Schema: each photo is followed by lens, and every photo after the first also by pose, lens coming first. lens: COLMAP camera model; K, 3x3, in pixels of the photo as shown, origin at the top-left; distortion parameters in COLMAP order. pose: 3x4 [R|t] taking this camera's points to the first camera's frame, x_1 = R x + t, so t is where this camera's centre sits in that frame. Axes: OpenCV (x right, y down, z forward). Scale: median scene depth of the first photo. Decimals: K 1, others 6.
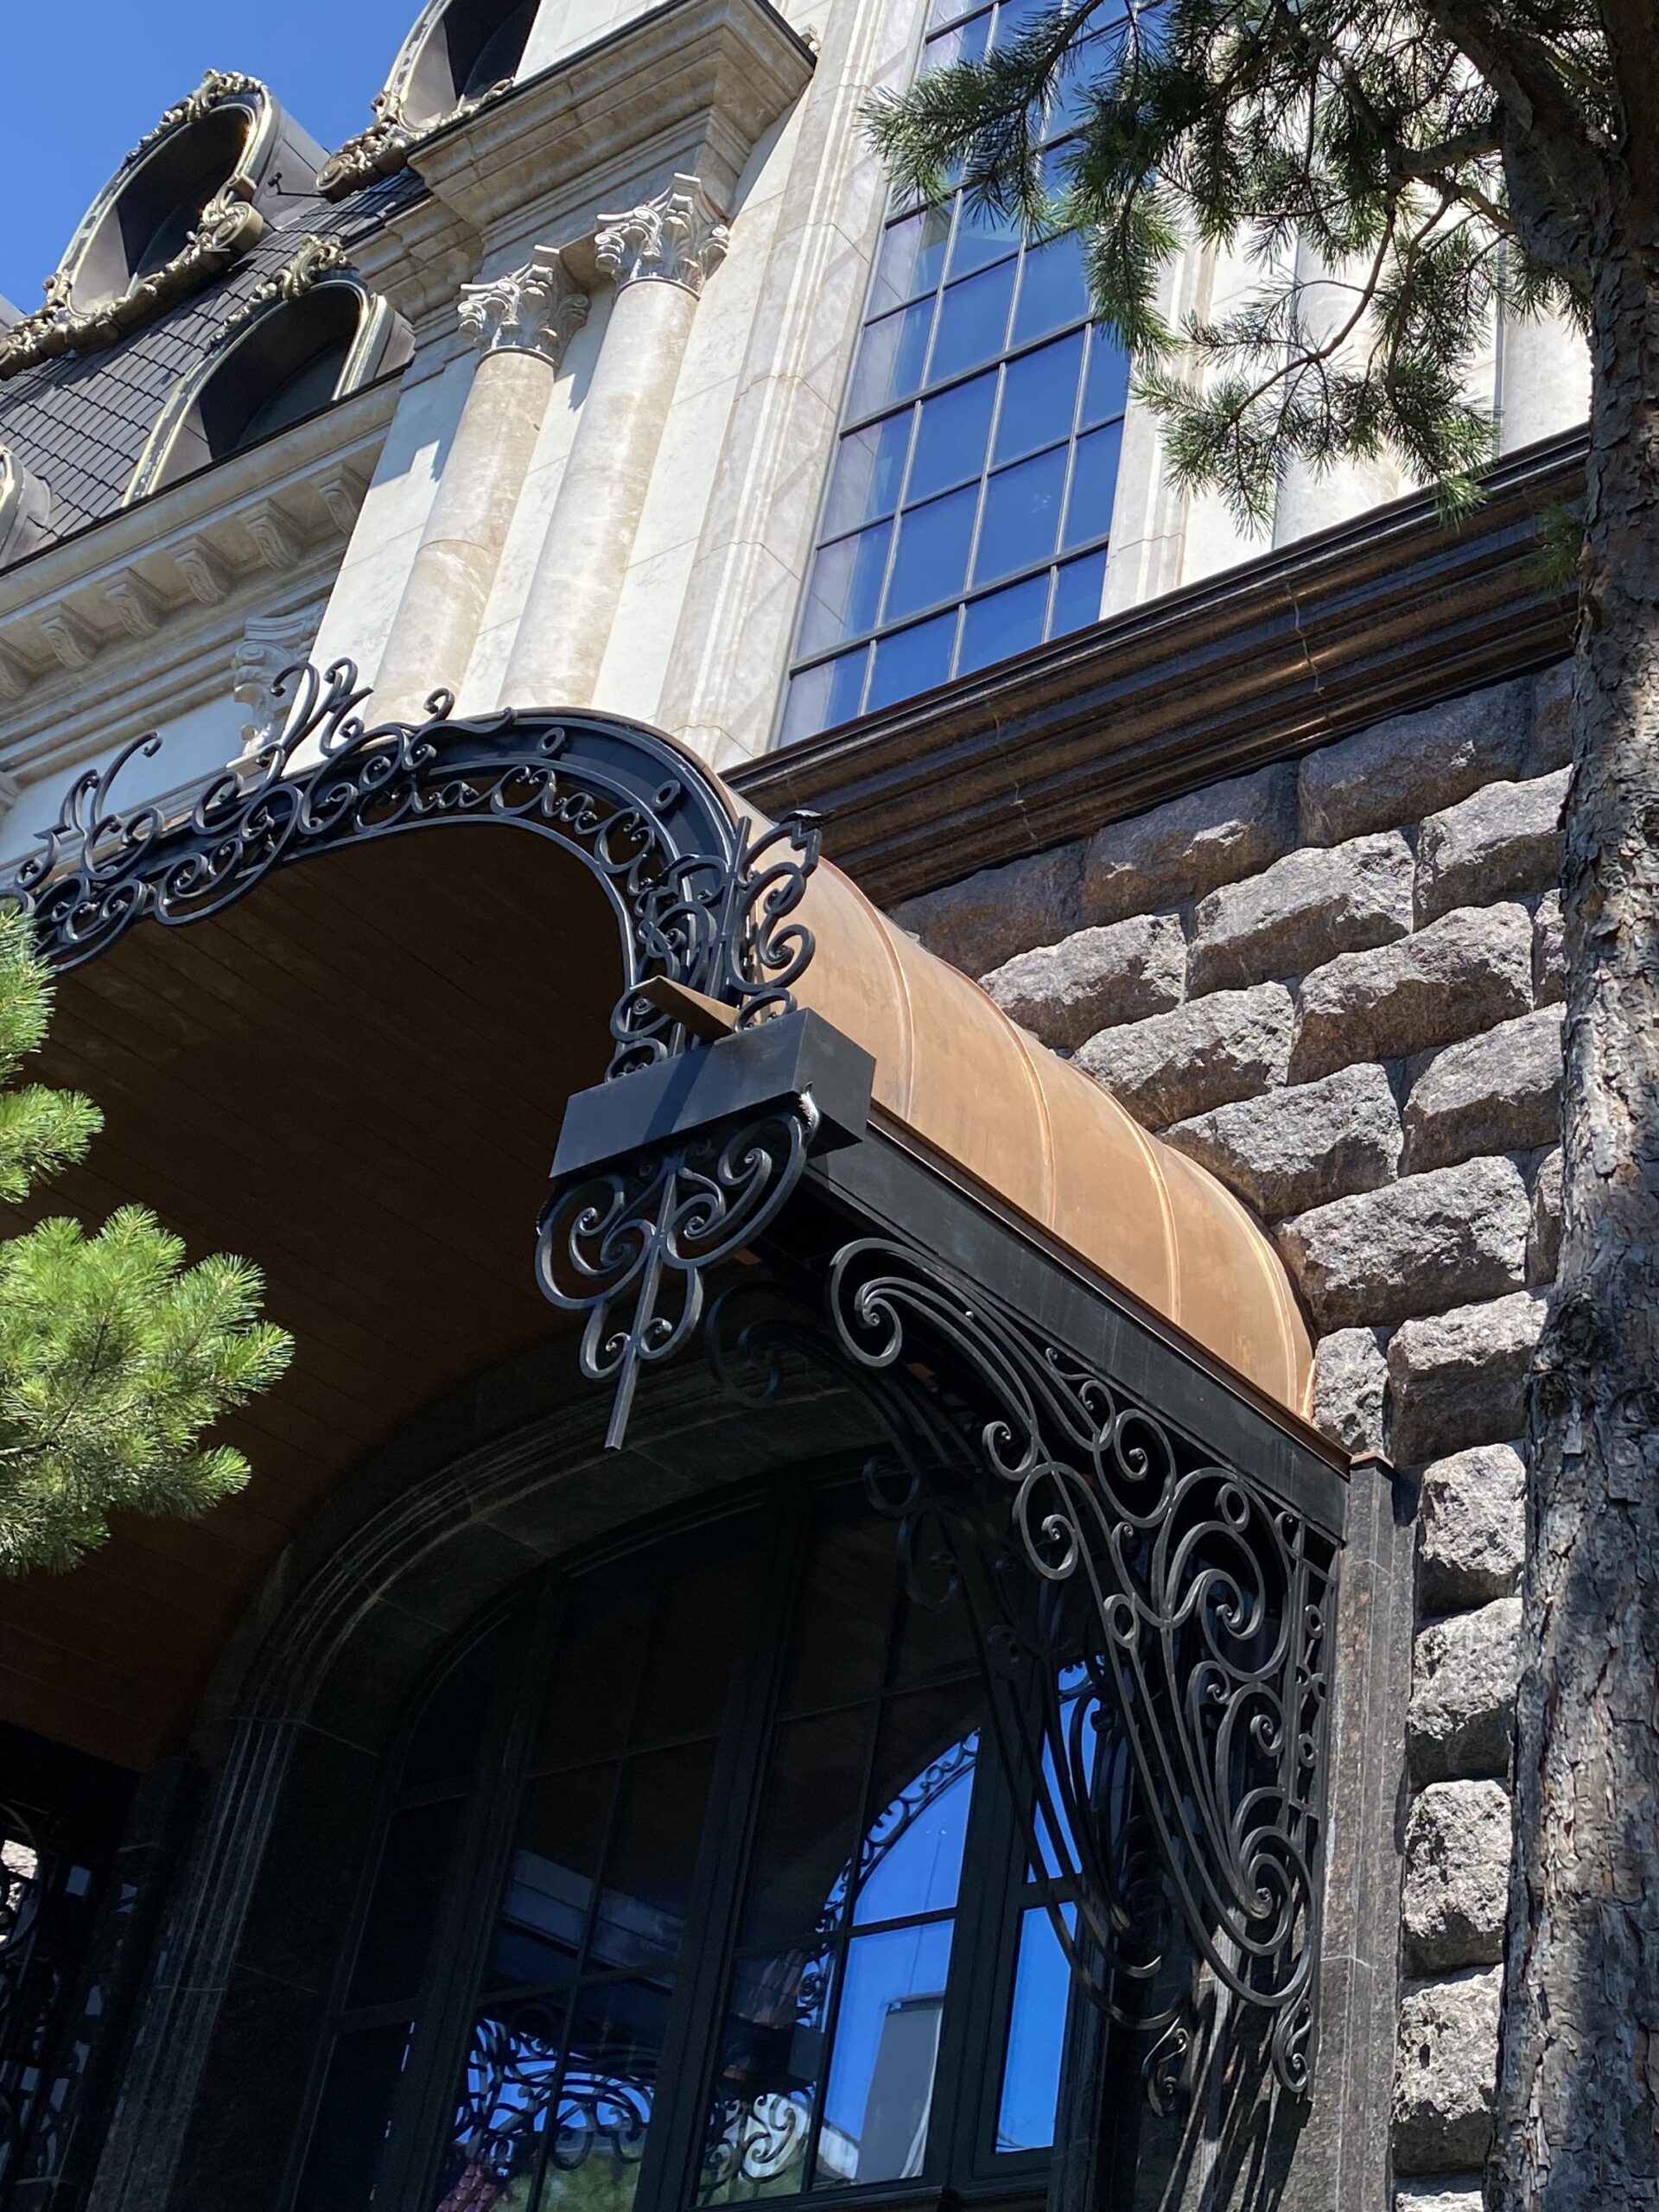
lens RADIAL K [[2126.7, 0, 832.6], [0, 2126.7, 1106.9], [0, 0, 1]] dist [0.056439, 0.000000]
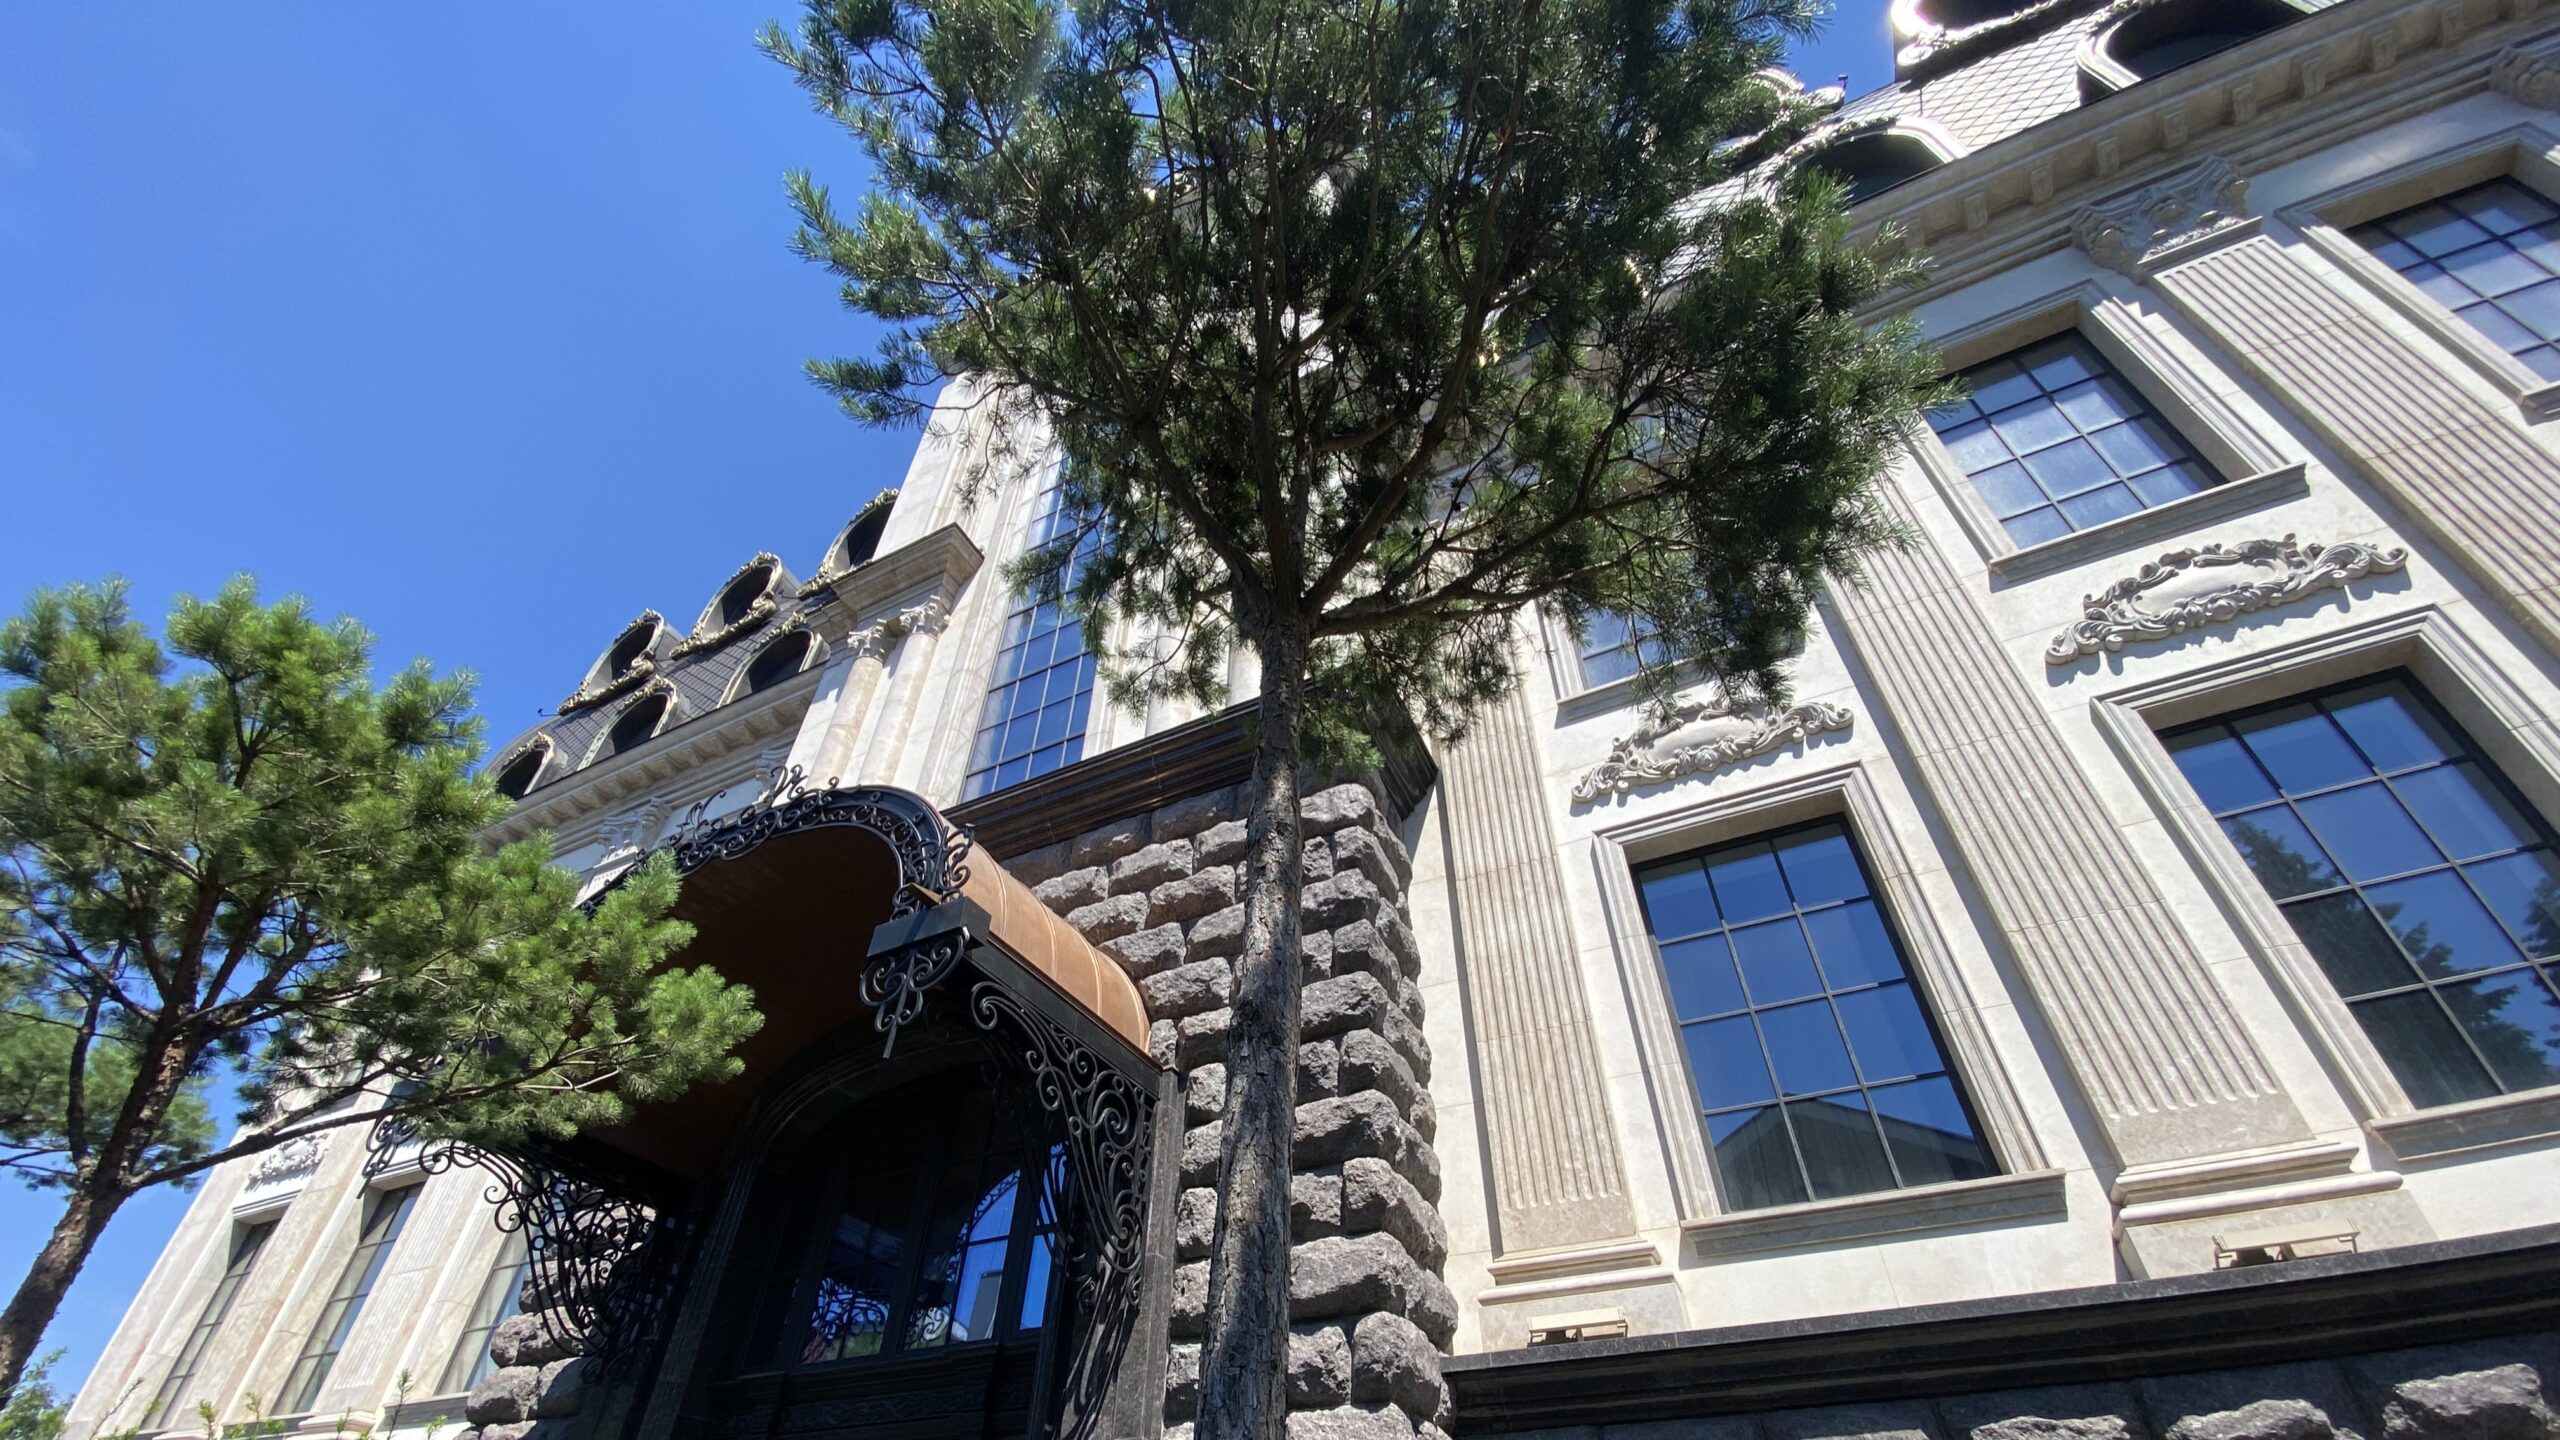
lens RADIAL K [[1108.5, 0, 1280.7], [0, 1108.5, 717.8], [0, 0, 1]] dist [-0.002291, -0.000513]
pose [[0.955903, 0.057039, 0.288092, -0.050185], [0.012081, 0.972490, -0.232630, 0.067600], [-0.293435, 0.225852, 0.928917, -0.499445]]
